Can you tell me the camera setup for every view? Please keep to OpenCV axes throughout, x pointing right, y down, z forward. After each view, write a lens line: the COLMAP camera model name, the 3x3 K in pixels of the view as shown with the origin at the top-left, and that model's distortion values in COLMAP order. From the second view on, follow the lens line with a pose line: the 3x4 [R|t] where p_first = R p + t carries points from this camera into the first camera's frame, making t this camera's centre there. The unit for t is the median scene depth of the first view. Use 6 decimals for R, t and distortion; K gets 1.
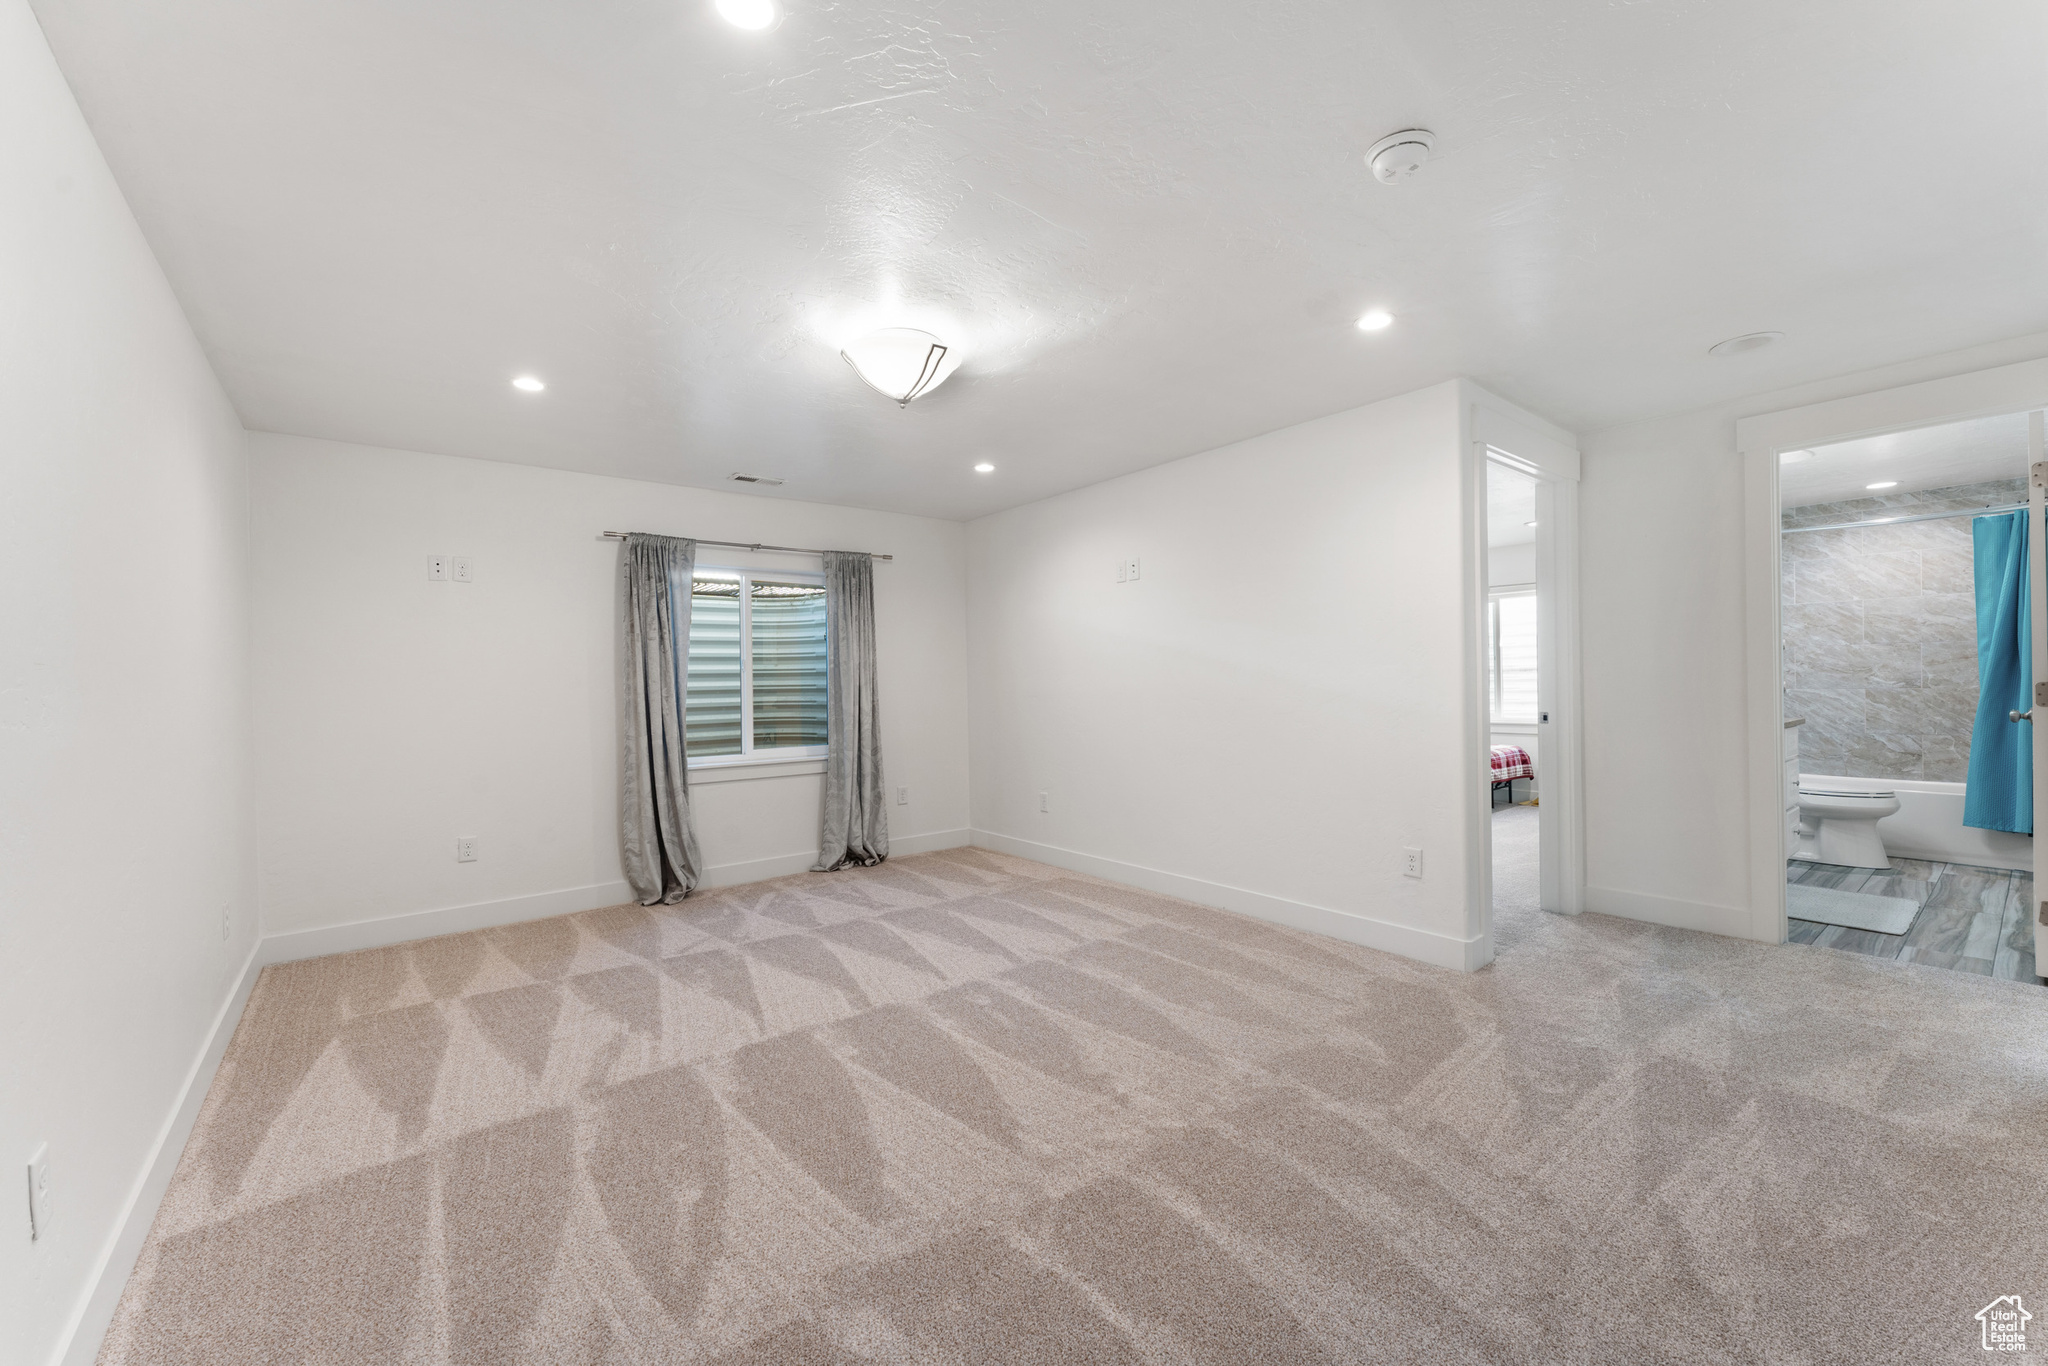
lens RADIAL K [[823.1, 0, 1022.6], [0, 823.1, 677.8], [0, 0, 1]] dist [-0.002128, 0.002534]
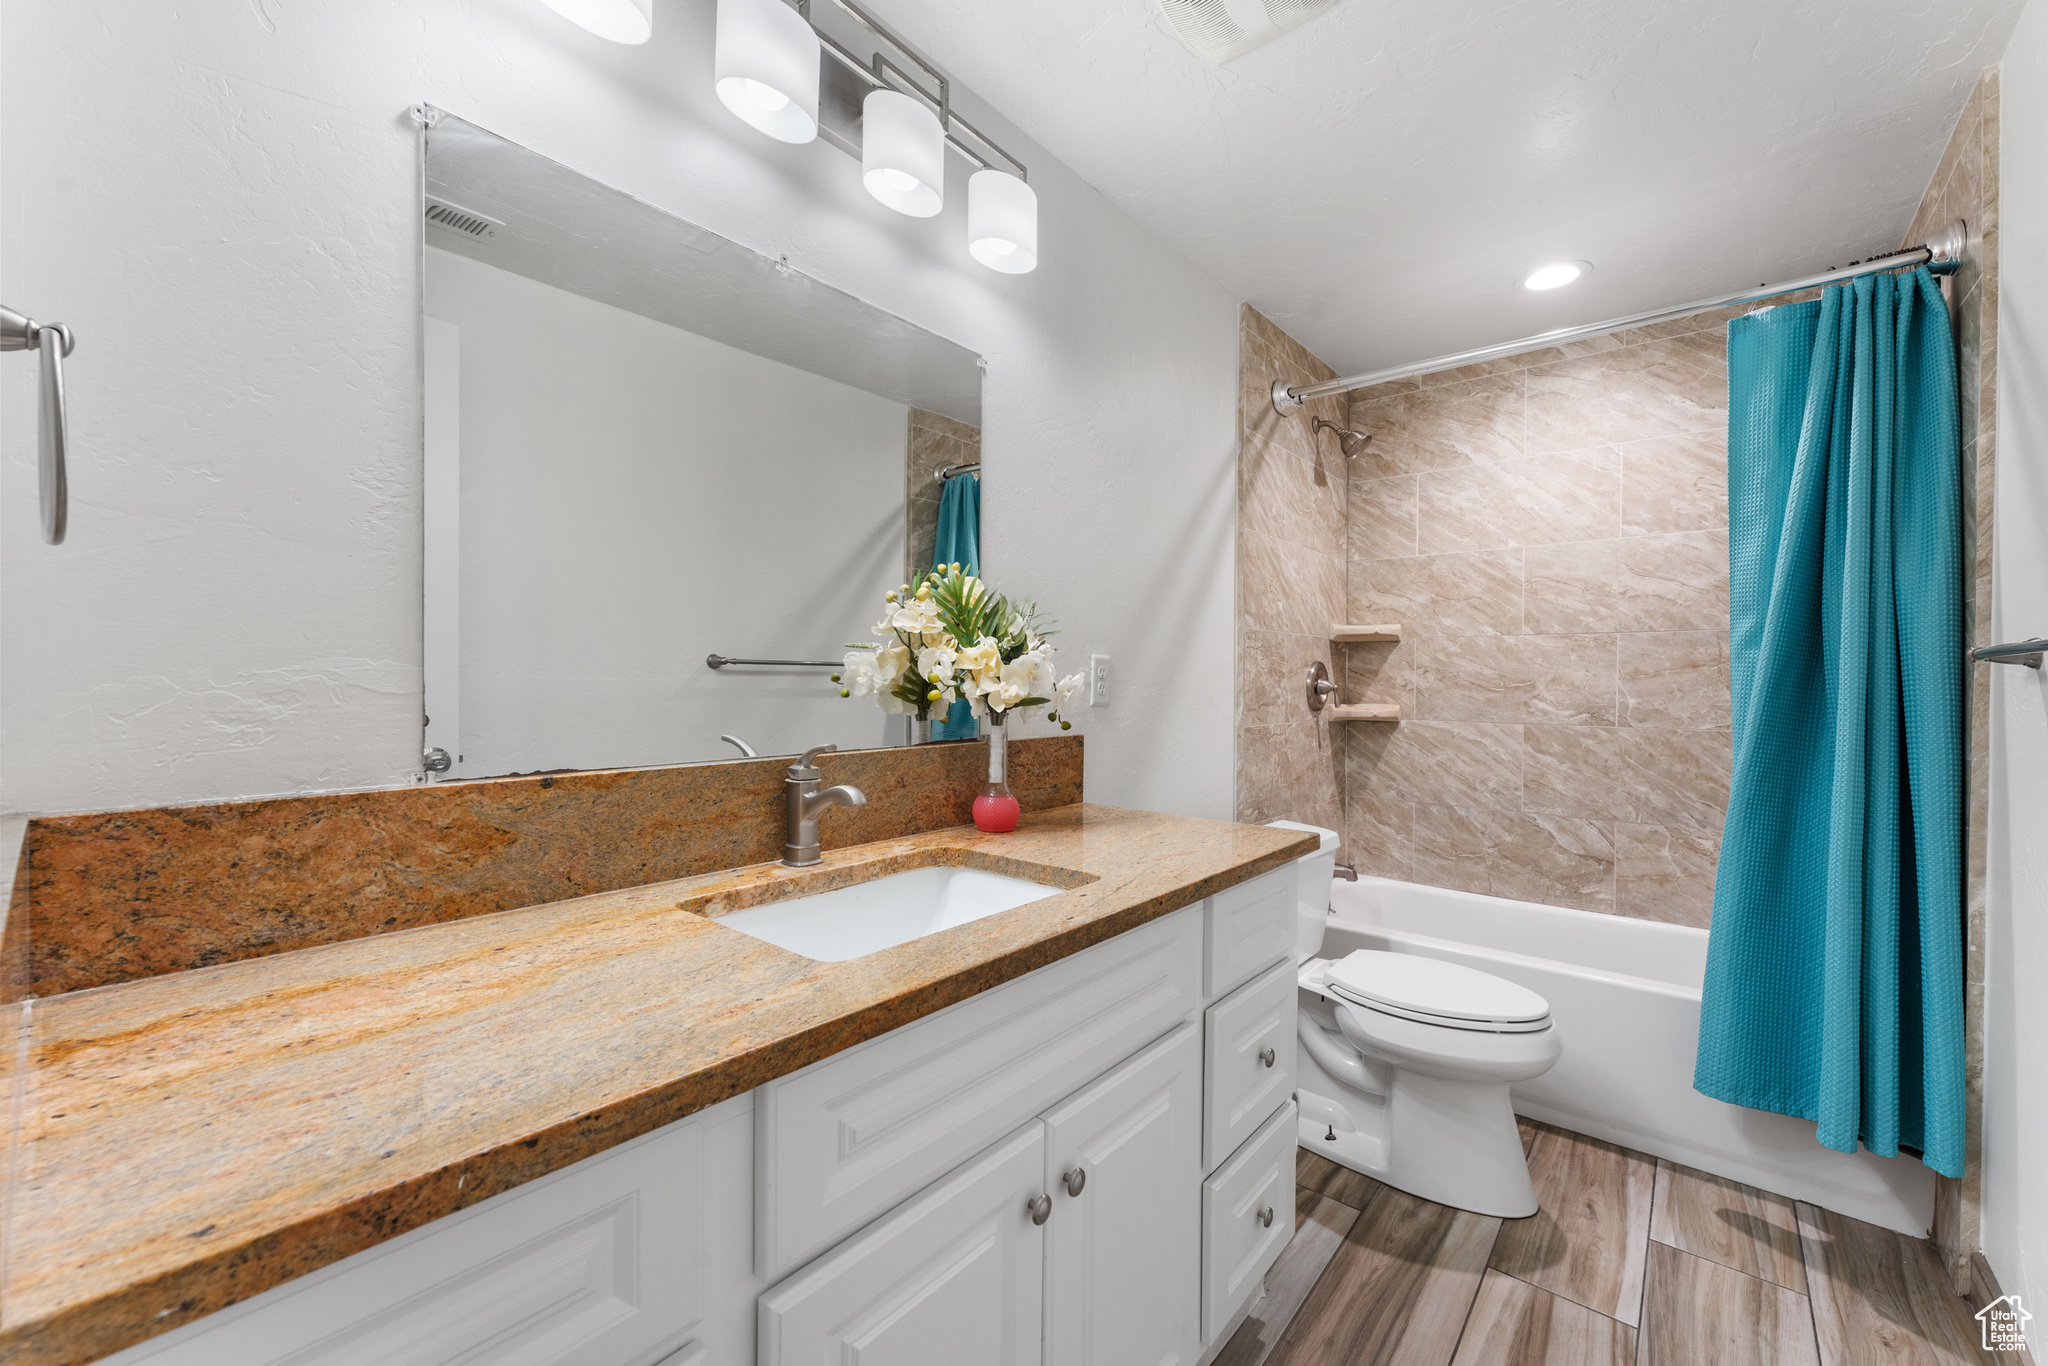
lens RADIAL K [[823.1, 0, 1022.6], [0, 823.1, 677.8], [0, 0, 1]] dist [-0.002128, 0.002534]
pose [[0.979208, 0.022603, 0.201595, 0.640912], [-0.023190, 0.999731, 0.000553, -0.008295], [-0.201529, -0.005216, 0.979469, 0.587424]]
